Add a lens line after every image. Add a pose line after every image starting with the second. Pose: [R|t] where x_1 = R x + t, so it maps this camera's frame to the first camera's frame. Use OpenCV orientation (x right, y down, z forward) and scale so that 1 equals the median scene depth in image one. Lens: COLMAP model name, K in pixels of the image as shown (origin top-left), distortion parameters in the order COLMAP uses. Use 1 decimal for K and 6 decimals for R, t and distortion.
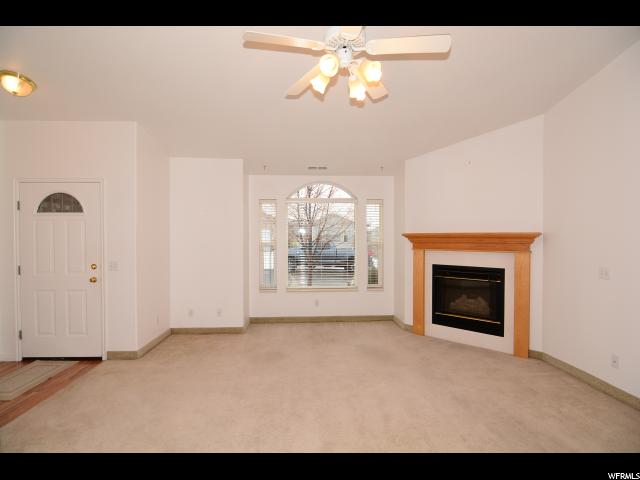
lens RADIAL K [[312.6, 0, 319.7], [0, 312.6, 237.1], [0, 0, 1]] dist [-0.014239, -0.003108]
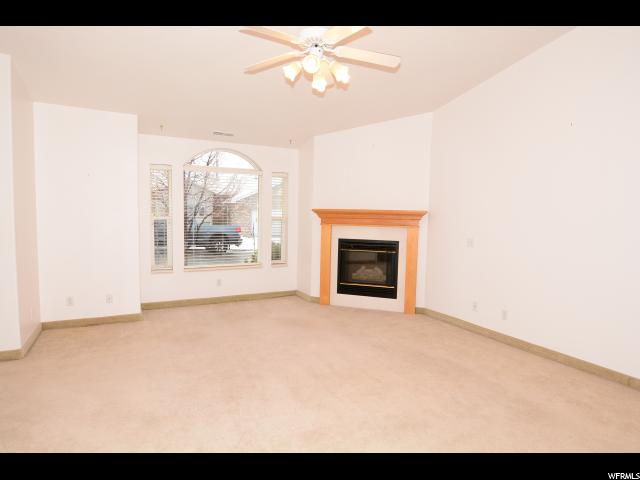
lens RADIAL K [[377.4, 0, 319.2], [0, 377.4, 241.1], [0, 0, 1]] dist [-0.008577, -0.003550]
pose [[0.912691, -0.013176, 0.408437, -0.224624], [-0.020020, 0.996838, 0.076895, -0.001665], [-0.408159, -0.078358, 0.909542, -0.143303]]
